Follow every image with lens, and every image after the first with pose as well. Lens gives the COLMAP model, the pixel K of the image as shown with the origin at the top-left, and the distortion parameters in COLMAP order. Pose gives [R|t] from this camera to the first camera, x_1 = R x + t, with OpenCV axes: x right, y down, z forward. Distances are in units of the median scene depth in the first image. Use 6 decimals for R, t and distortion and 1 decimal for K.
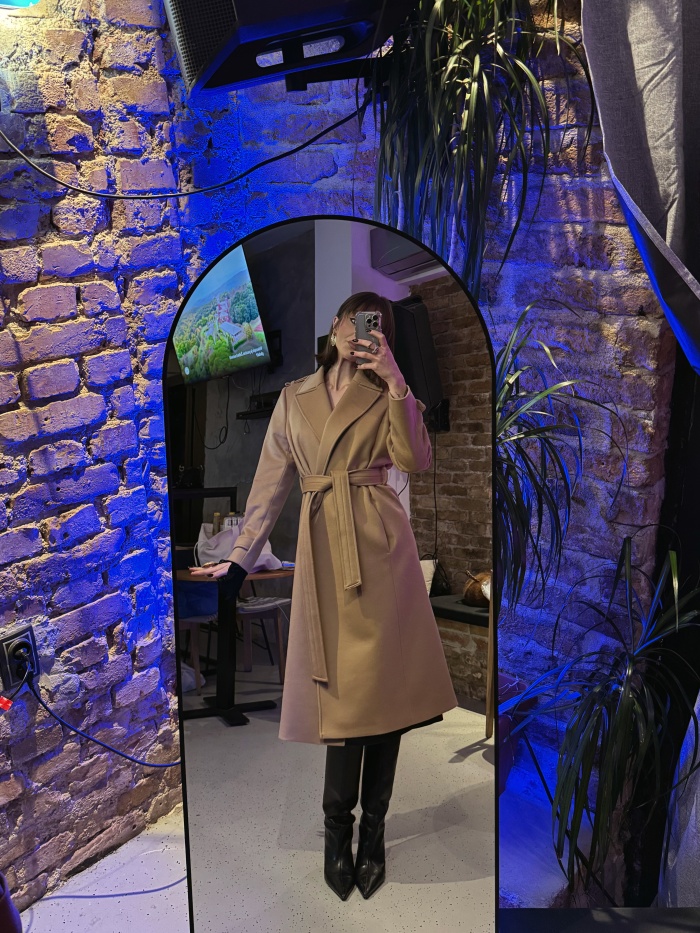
lens RADIAL K [[847.8, 0, 340.4], [0, 847.8, 452.2], [0, 0, 1]] dist [0.057528, -0.115655]
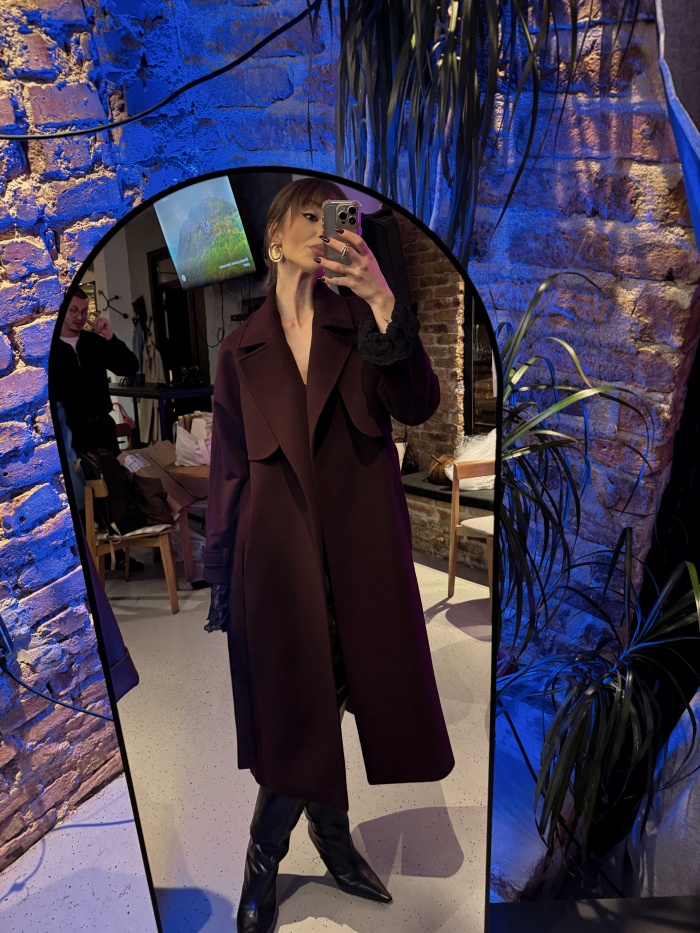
lens RADIAL K [[655.0, 0, 343.6], [0, 655.0, 457.0], [0, 0, 1]] dist [-0.000921, -0.011451]
pose [[0.999224, -0.034198, 0.019536, 0.022256], [0.029641, 0.979602, 0.198751, -0.108763], [-0.025934, -0.198018, 0.979855, 0.309757]]
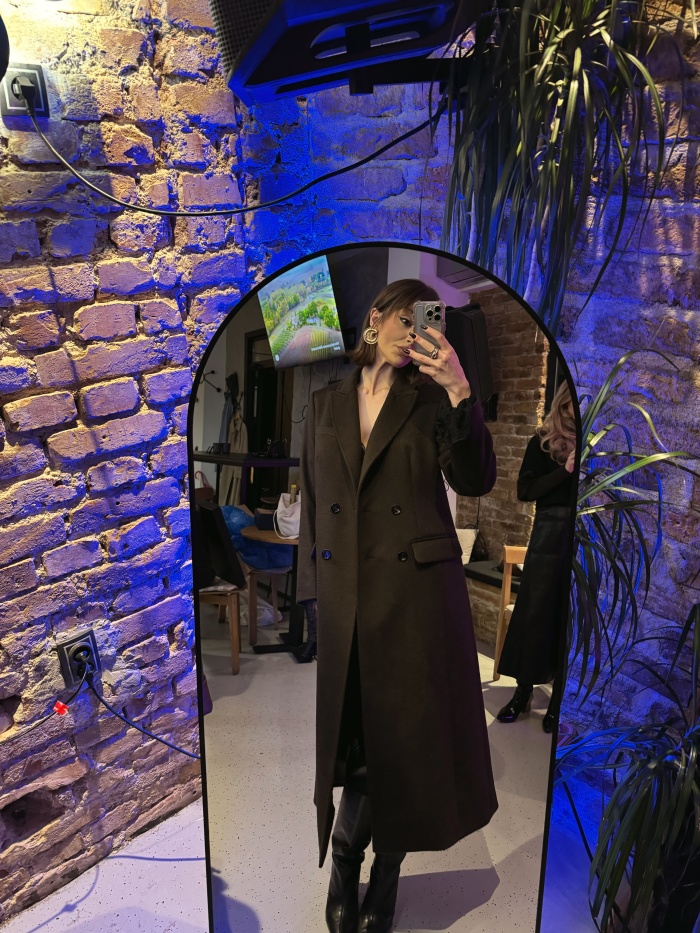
lens RADIAL K [[655.0, 0, 349.4], [0, 655.0, 470.3], [0, 0, 1]] dist [-0.000921, -0.011451]
pose [[0.995577, 0.051575, -0.078529, 0.007627], [-0.044628, 0.995140, 0.087780, -0.080976], [0.082675, -0.083887, 0.993040, 0.250147]]
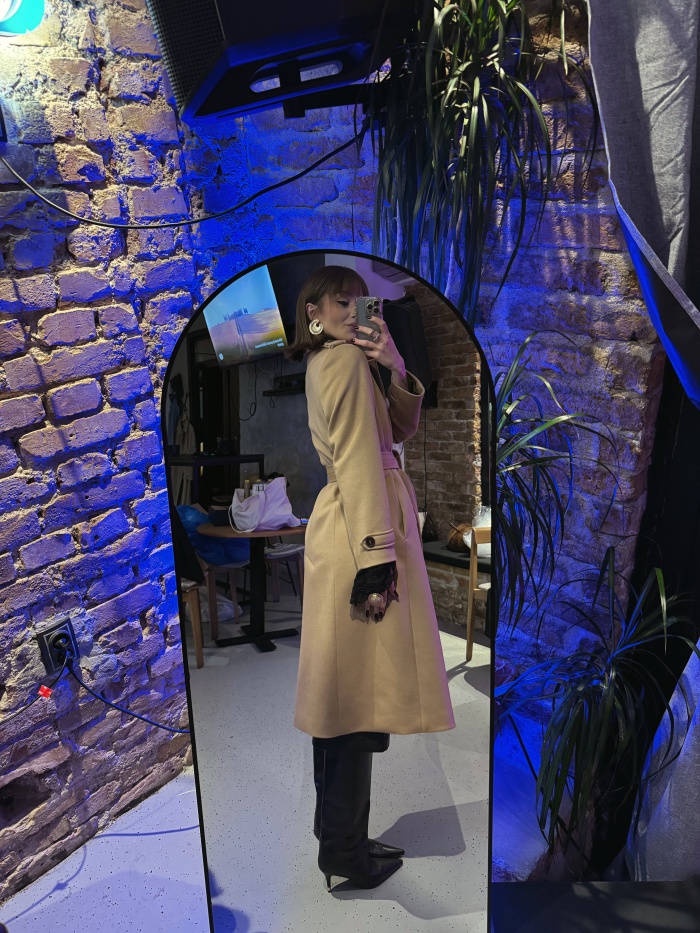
lens RADIAL K [[655.0, 0, 348.3], [0, 655.0, 464.8], [0, 0, 1]] dist [-0.000921, -0.011451]
pose [[0.999953, -0.009435, -0.002076, 0.007847], [0.009576, 0.996387, 0.084390, -0.068492], [0.001272, -0.084406, 0.996431, 0.169064]]
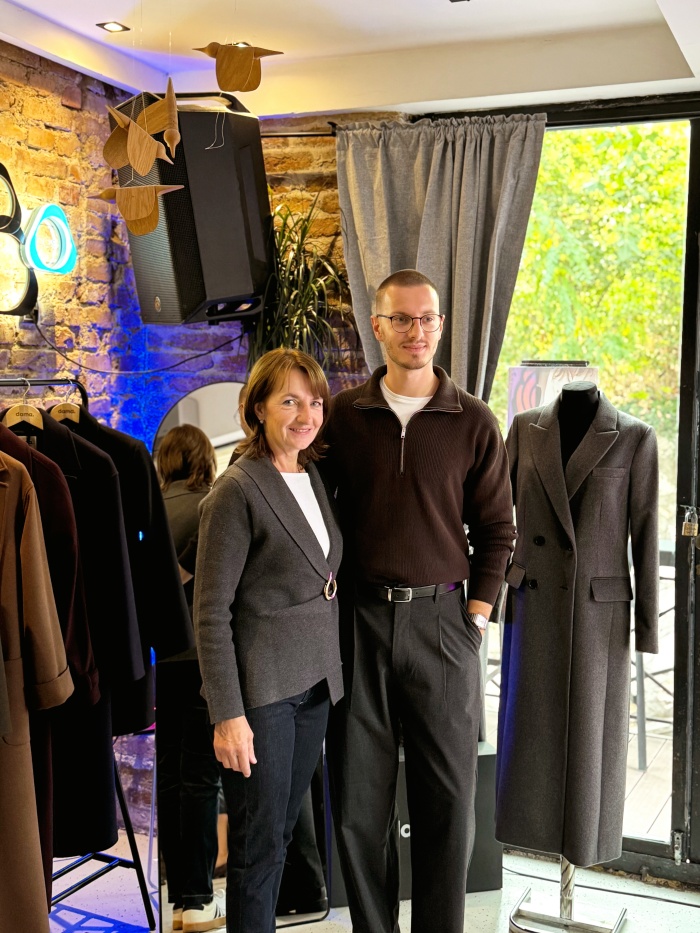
lens RADIAL K [[1074.8, 0, 398.8], [0, 1074.8, 424.0], [0, 0, 1]] dist [0.111251, 0.000000]
pose [[0.938717, 0.029373, 0.343434, -0.416378], [0.068228, 0.960814, -0.268665, 0.414335], [-0.337868, 0.275633, 0.899929, -1.110124]]
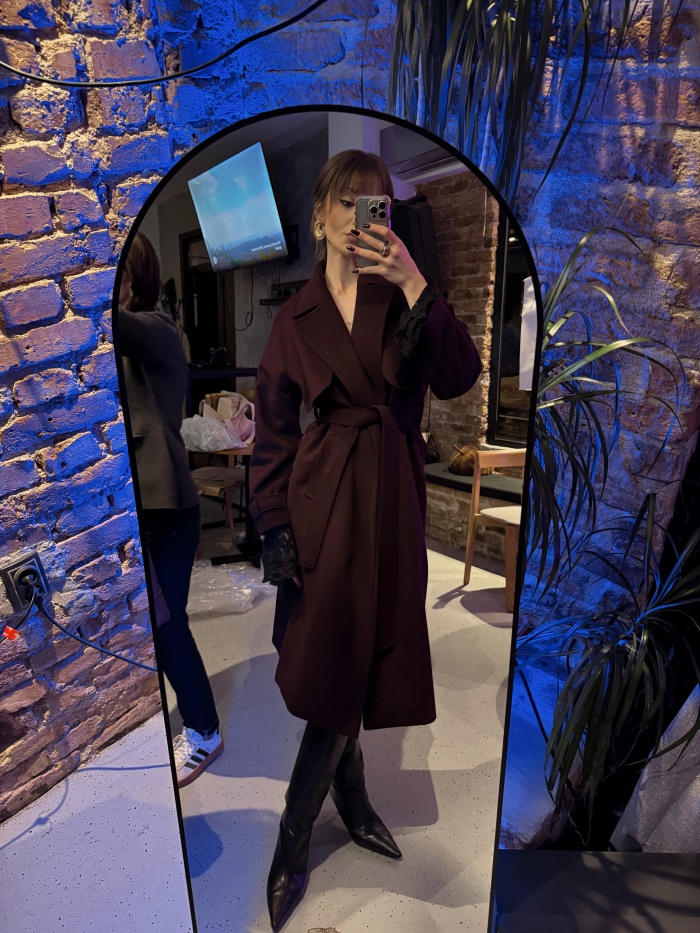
lens RADIAL K [[655.0, 0, 346.0], [0, 655.0, 464.0], [0, 0, 1]] dist [-0.000921, -0.011451]
pose [[0.999899, 0.013440, -0.004582, 0.006506], [-0.012147, 0.976715, 0.214196, -0.072118], [0.007354, -0.214118, 0.976780, 0.279427]]
